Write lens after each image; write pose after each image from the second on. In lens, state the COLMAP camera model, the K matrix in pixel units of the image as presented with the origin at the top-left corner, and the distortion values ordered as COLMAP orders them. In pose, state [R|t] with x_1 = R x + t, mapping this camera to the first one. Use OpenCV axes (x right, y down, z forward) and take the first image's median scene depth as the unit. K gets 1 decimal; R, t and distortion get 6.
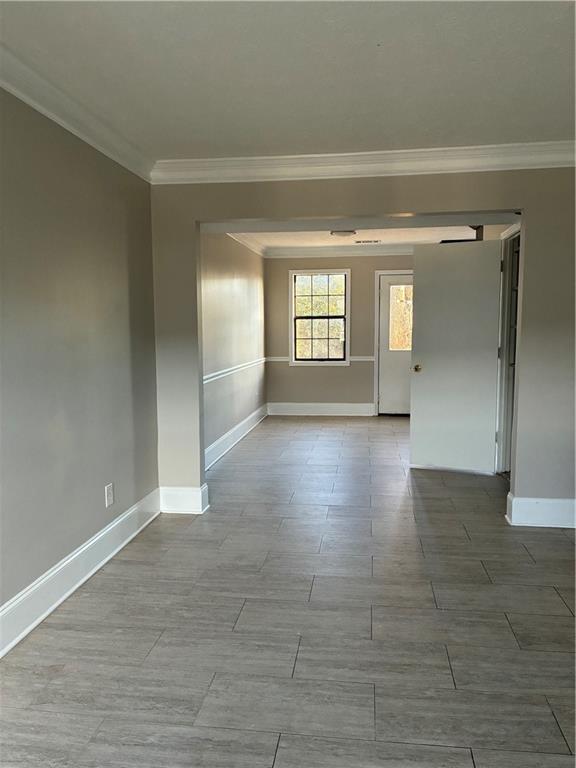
lens RADIAL K [[588.6, 0, 288.0], [0, 588.6, 384.0], [0, 0, 1]] dist [0.042553, -0.079972]
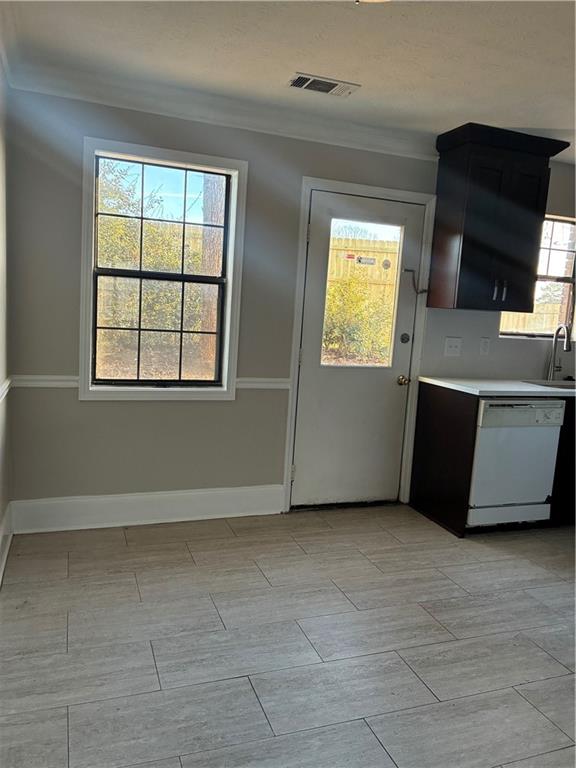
lens RADIAL K [[588.6, 0, 288.0], [0, 588.6, 384.0], [0, 0, 1]] dist [0.042553, -0.079972]
pose [[0.866170, 0.000377, 0.499749, -0.069852], [-0.027107, 0.998563, 0.046228, -0.061773], [-0.499014, -0.053588, 0.864936, 0.613823]]
